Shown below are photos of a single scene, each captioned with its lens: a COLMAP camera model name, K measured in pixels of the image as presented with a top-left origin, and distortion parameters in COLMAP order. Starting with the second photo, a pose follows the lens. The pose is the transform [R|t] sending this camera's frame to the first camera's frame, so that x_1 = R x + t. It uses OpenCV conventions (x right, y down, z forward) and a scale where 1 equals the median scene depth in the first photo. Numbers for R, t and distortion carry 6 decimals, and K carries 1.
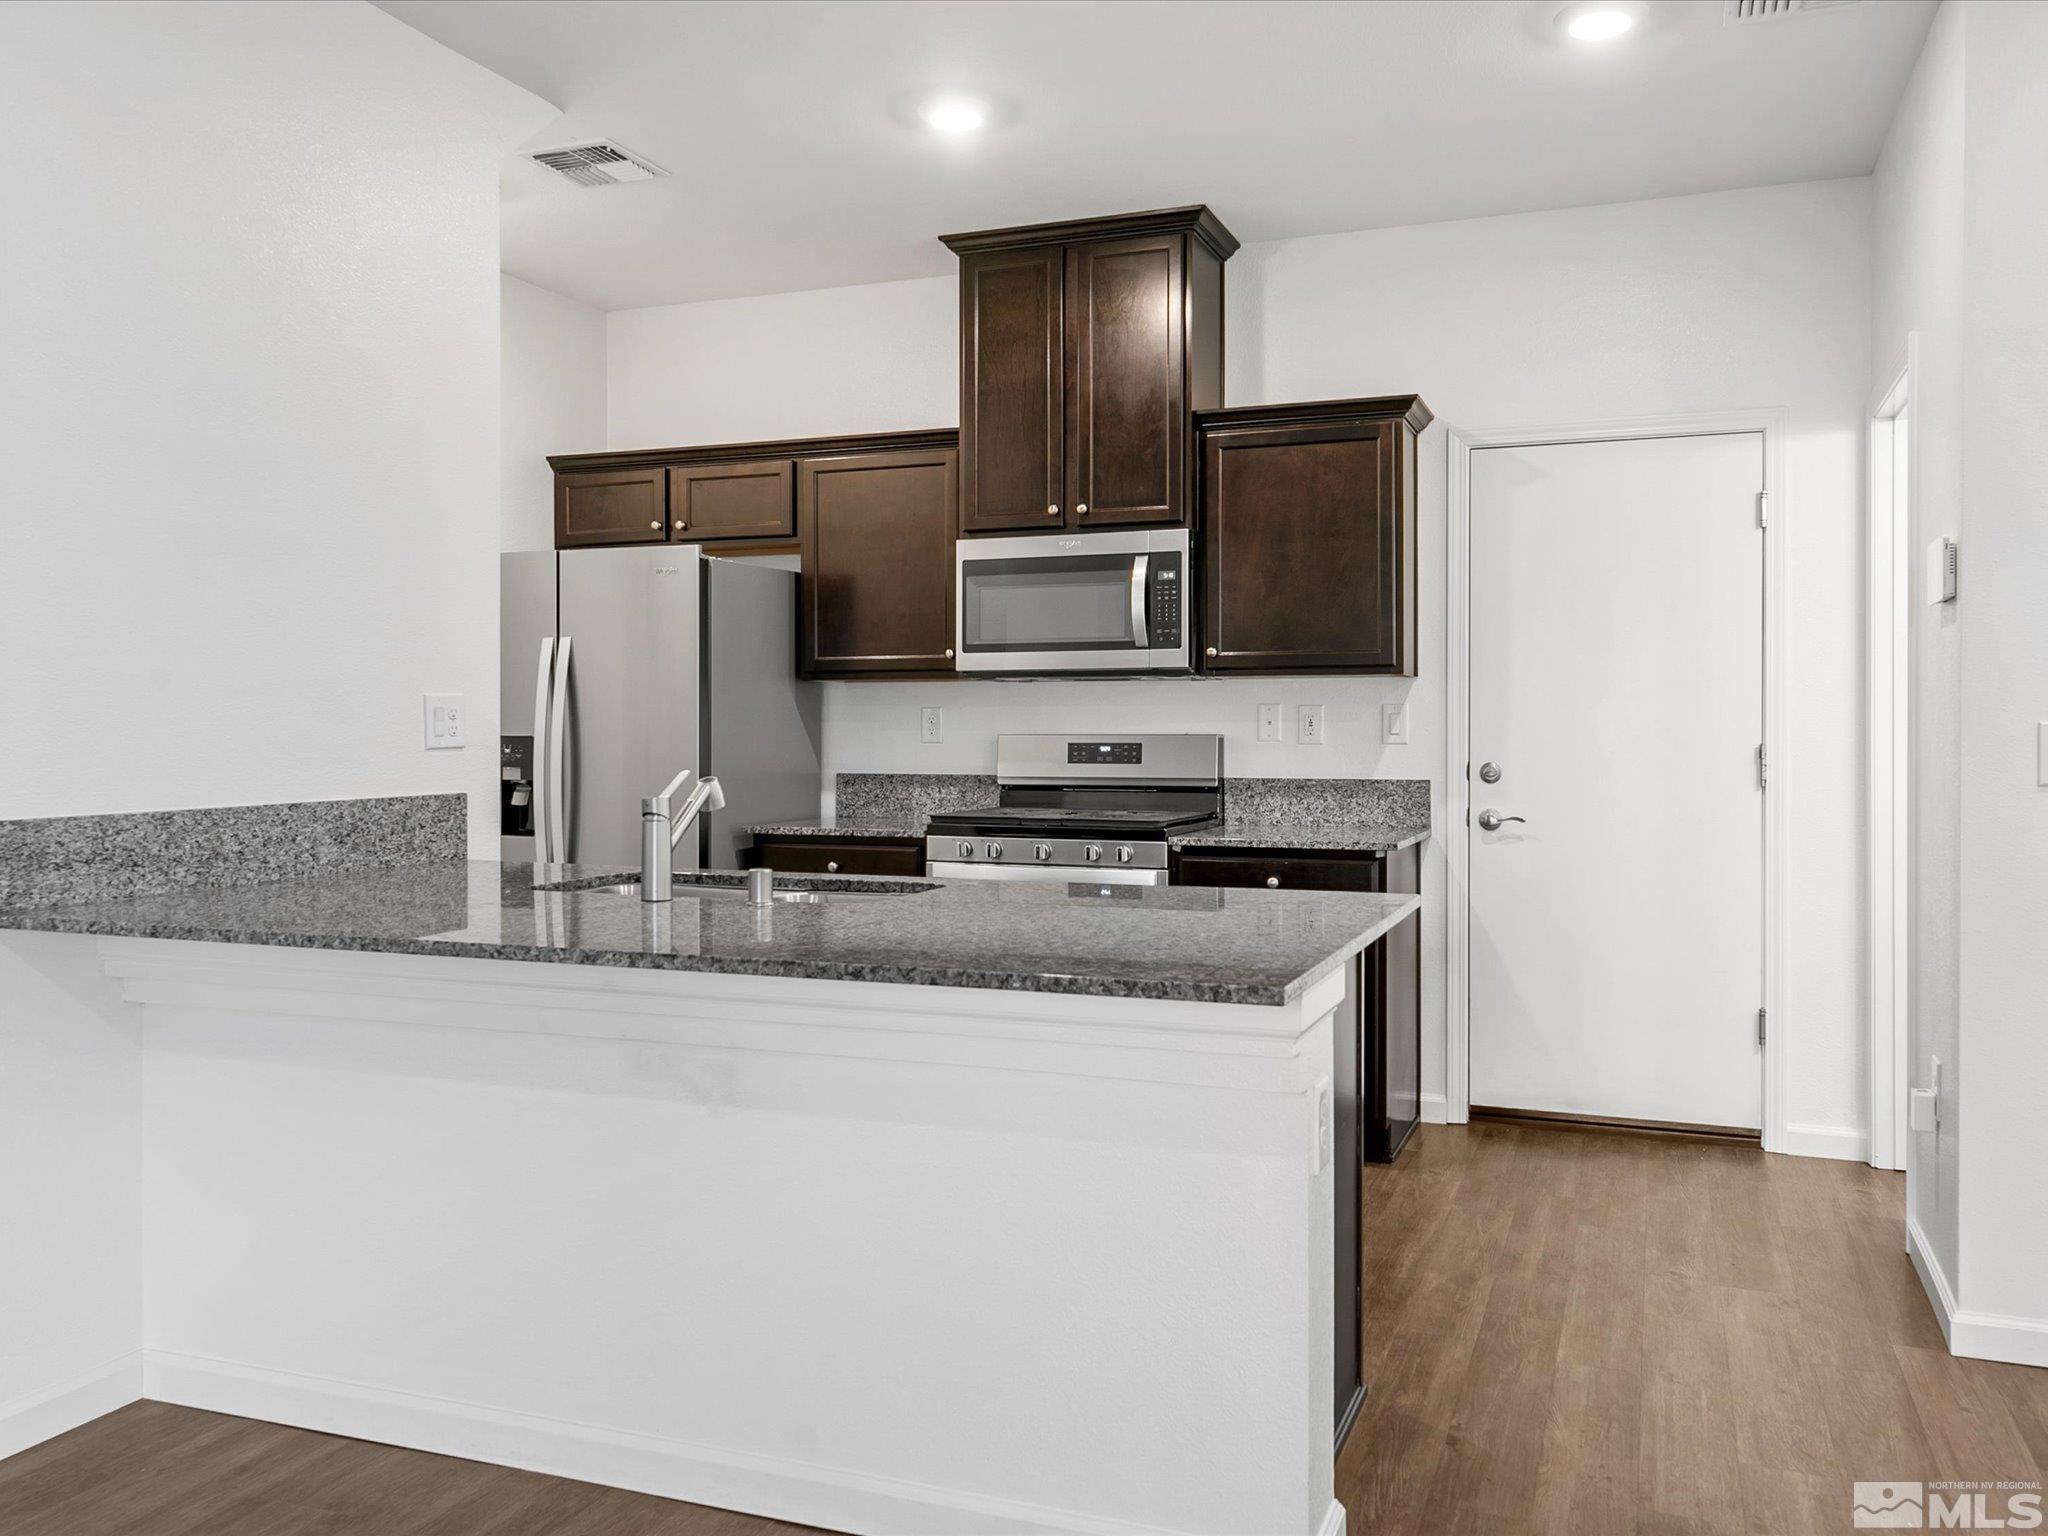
lens RADIAL K [[1669.6, 0, 1024.0], [0, 1669.6, 768.0], [0, 0, 1]] dist [-0.001416, -0.000864]
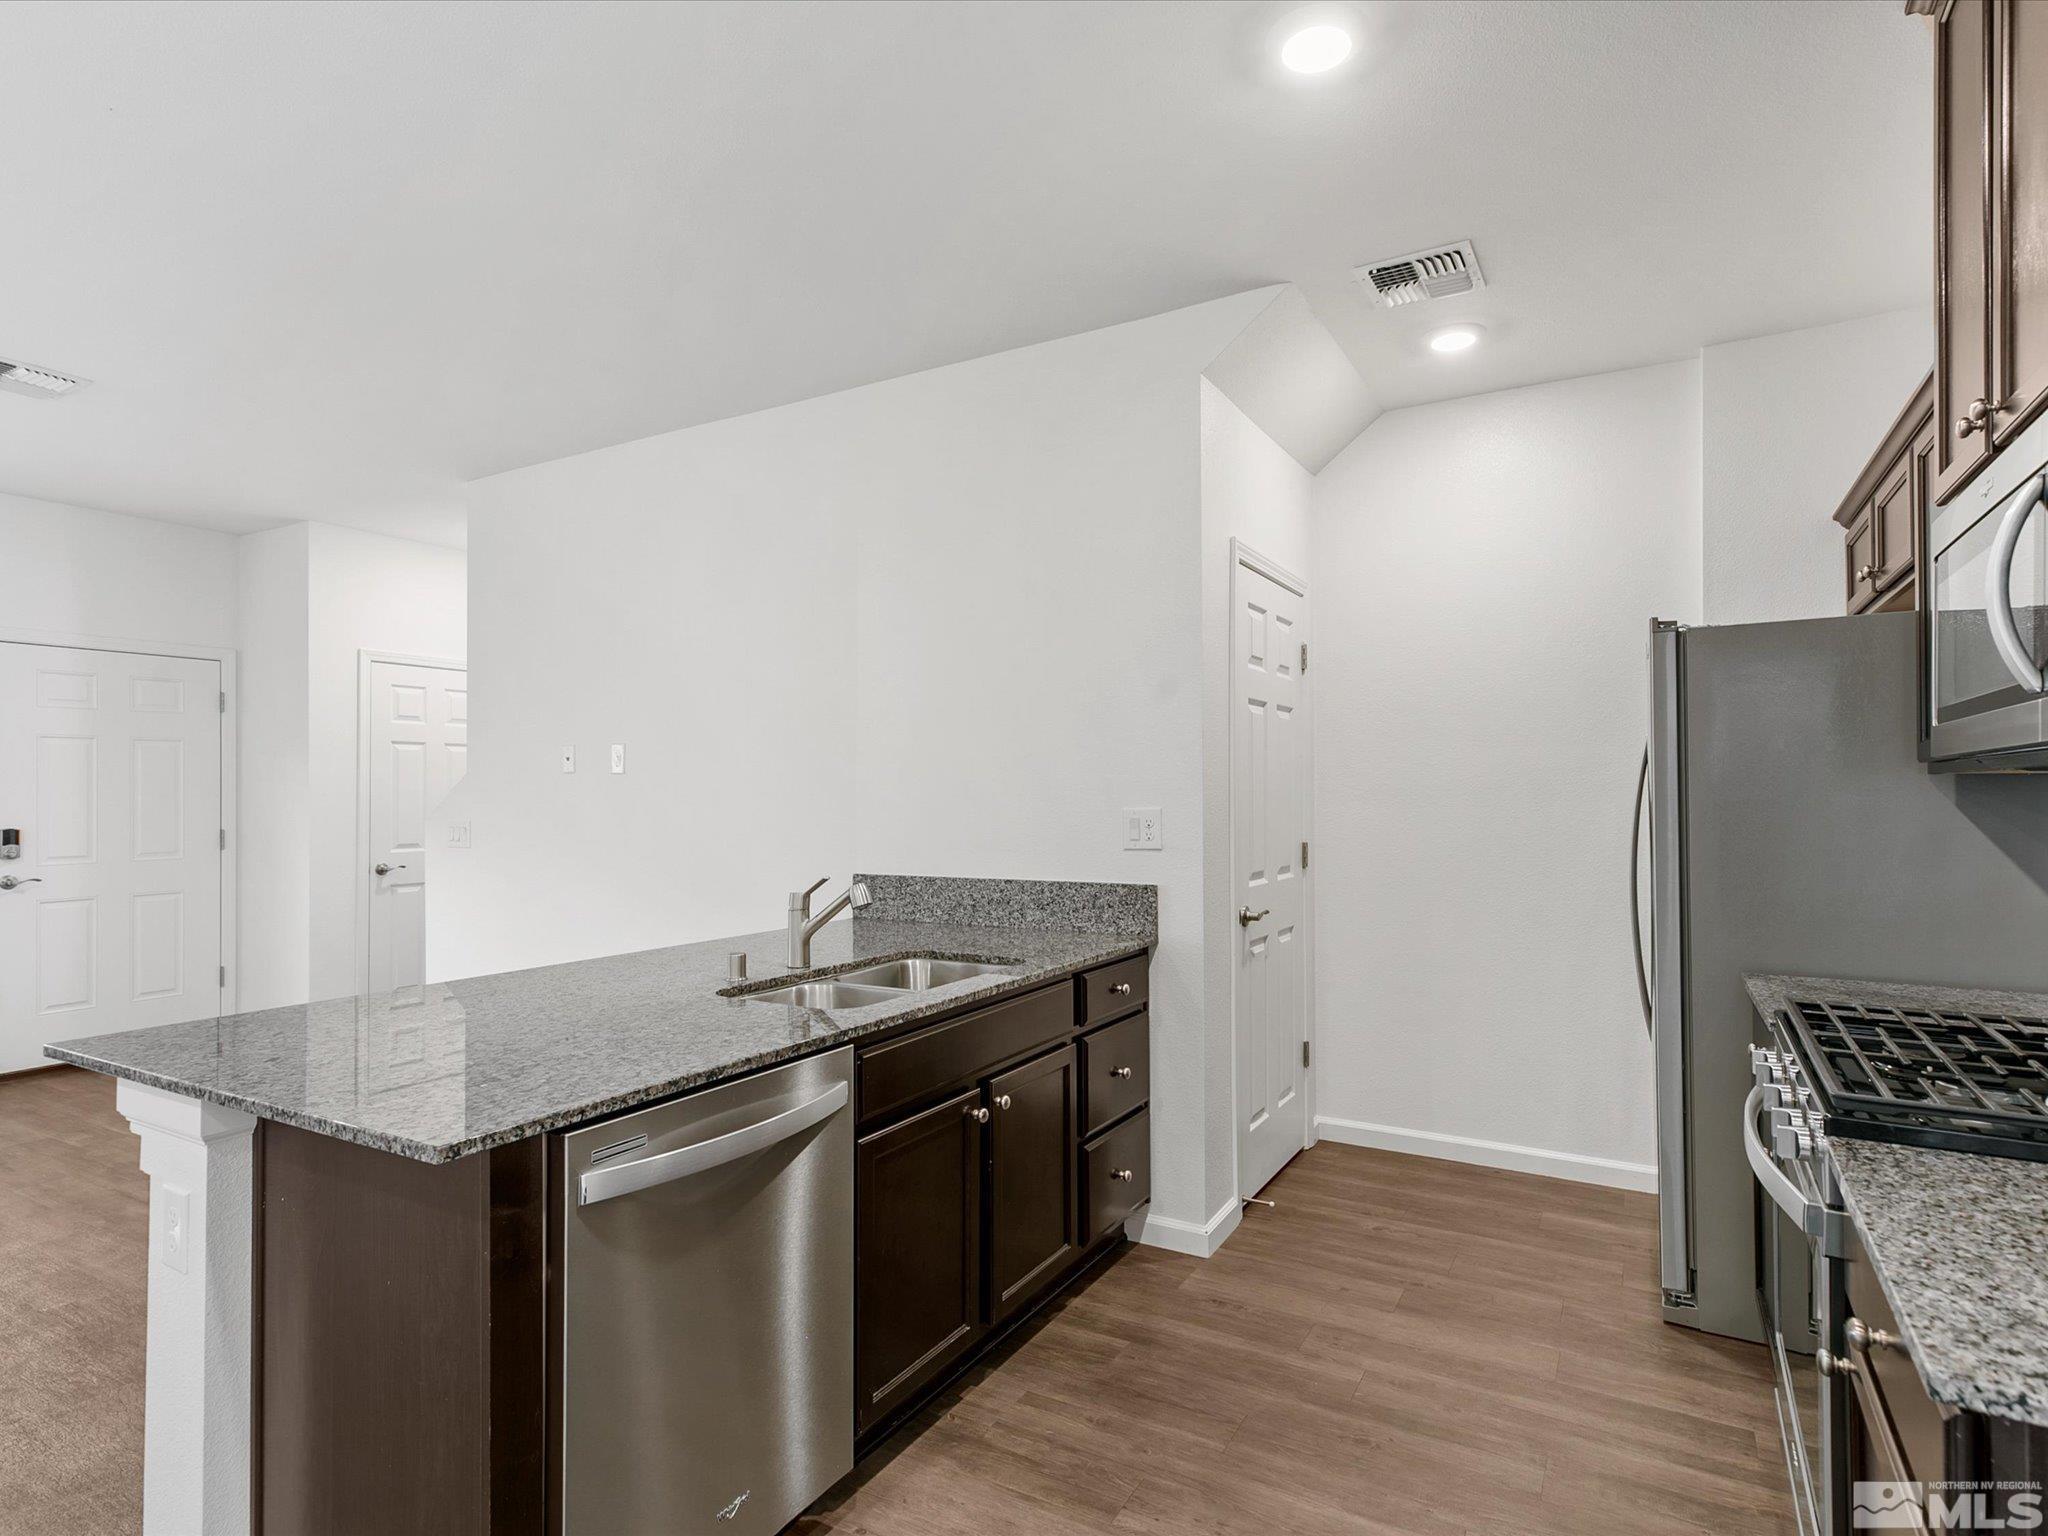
lens RADIAL K [[1073.6, 0, 1035.3], [0, 1073.6, 780.6], [0, 0, 1]] dist [0.001574, 0.001235]
pose [[-0.161401, -0.011218, -0.986825, 0.374152], [-0.018401, 0.999796, -0.008356, -0.042813], [0.986717, 0.016810, -0.161574, 0.786331]]
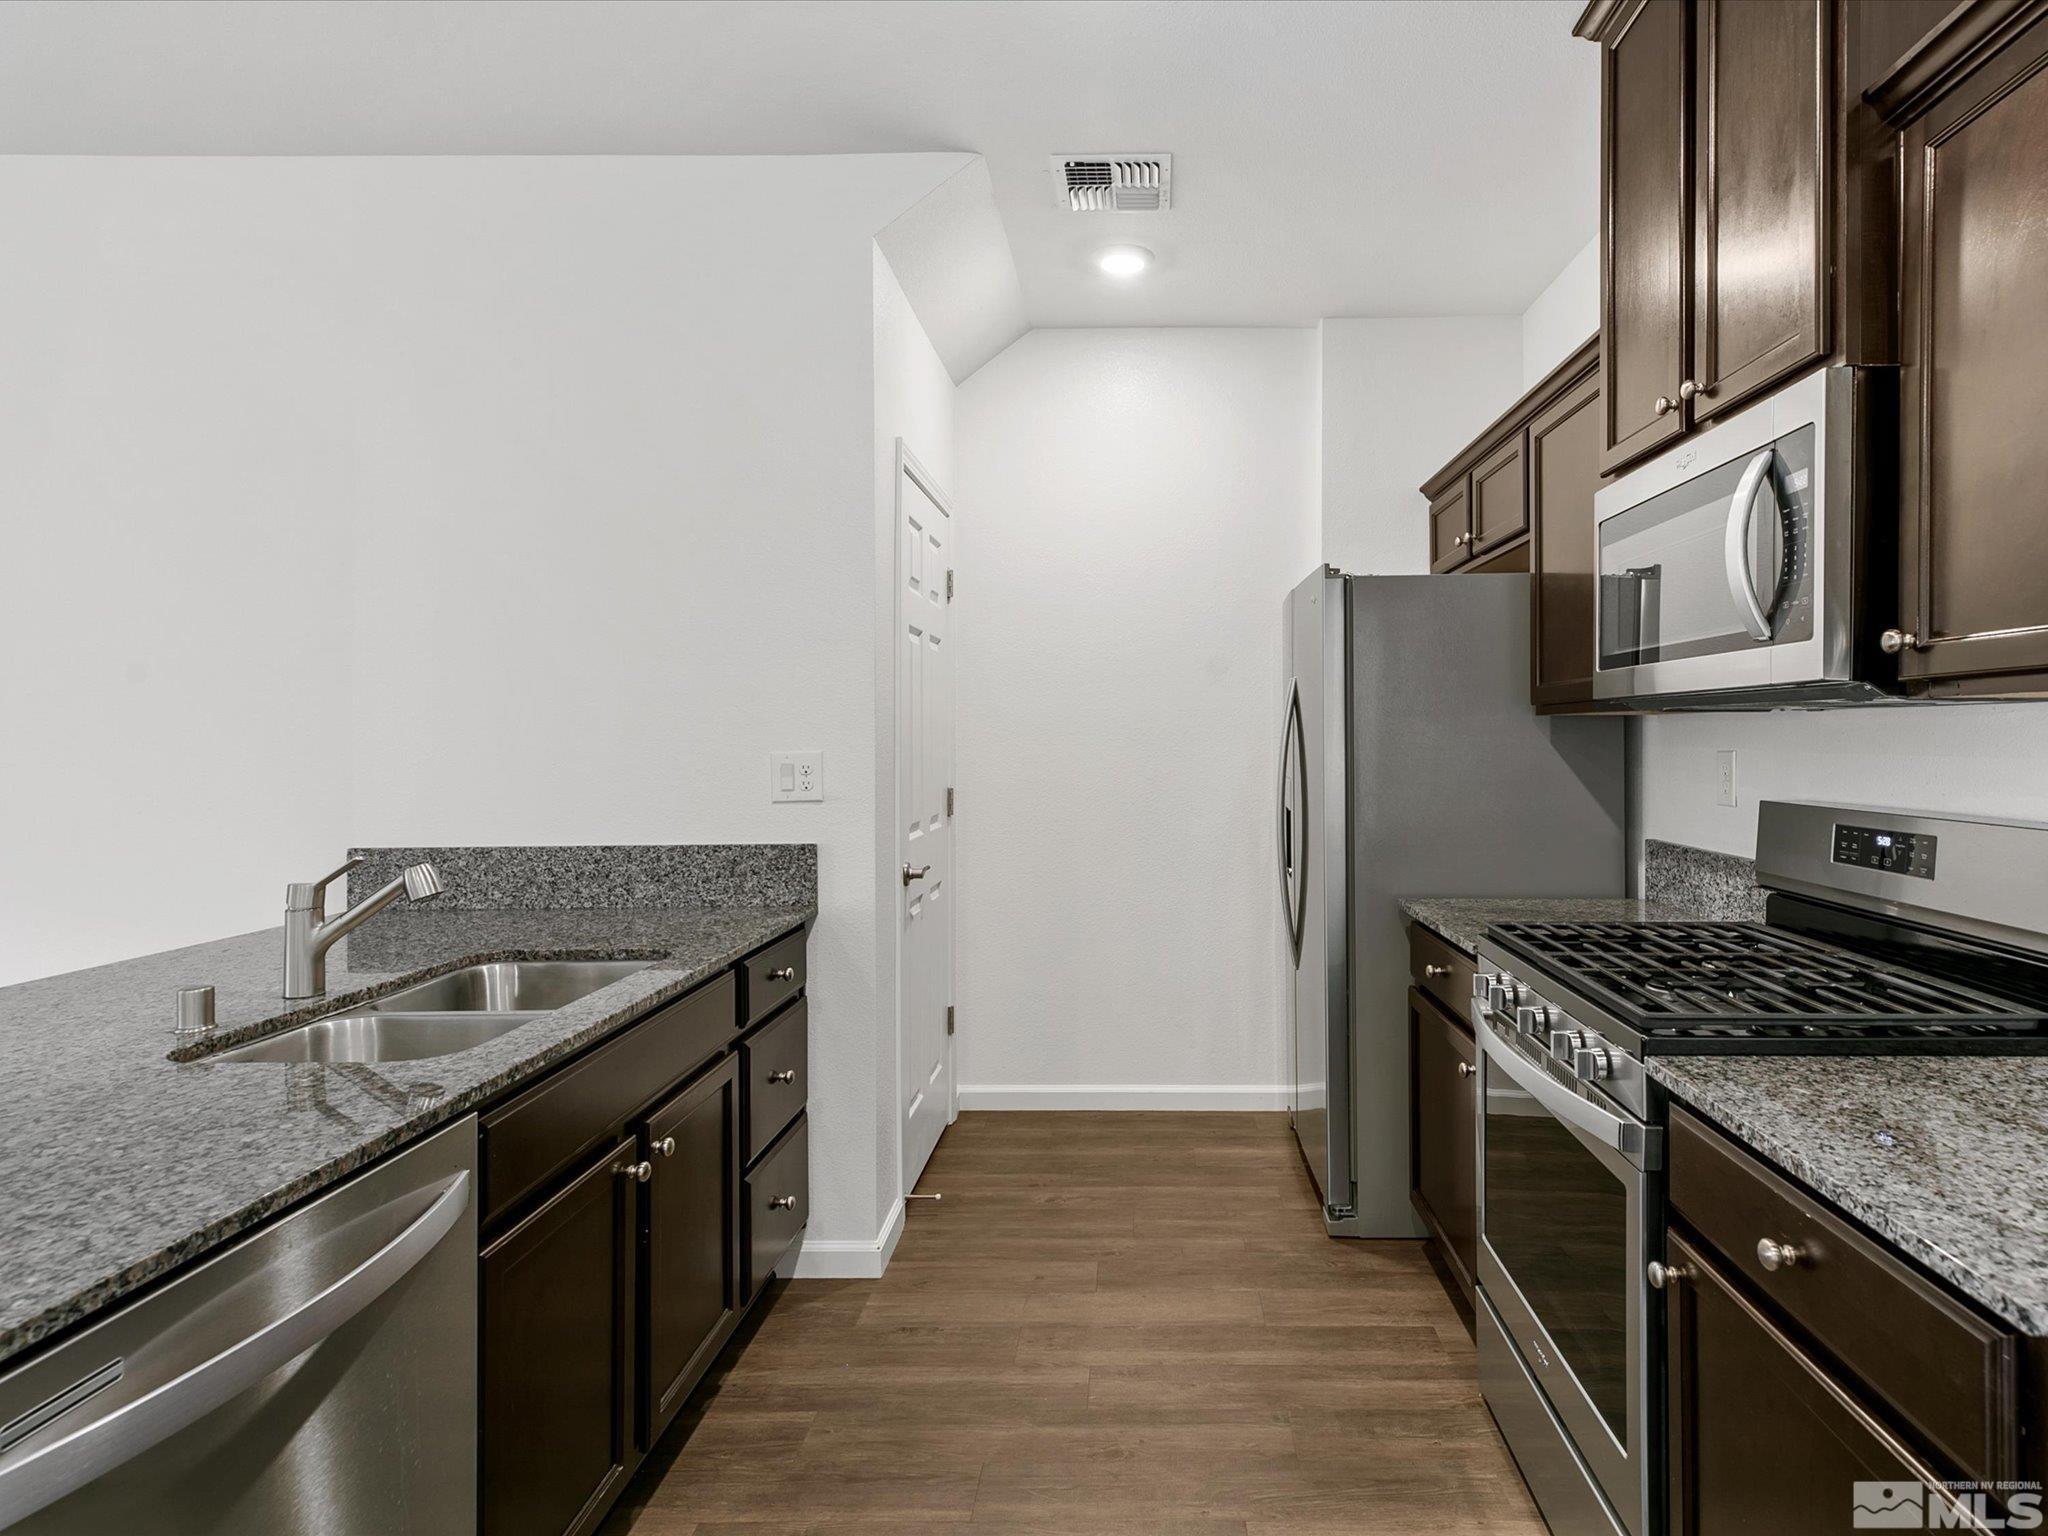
lens RADIAL K [[1111.6, 0, 1131.7], [0, 1111.6, 733.7], [0, 0, 1]] dist [0.006399, 0.000422]
pose [[0.348055, -0.002435, -0.937471, 0.303035], [-0.016098, 0.999834, -0.008574, -0.039691], [0.937336, 0.018075, 0.347958, 0.711000]]
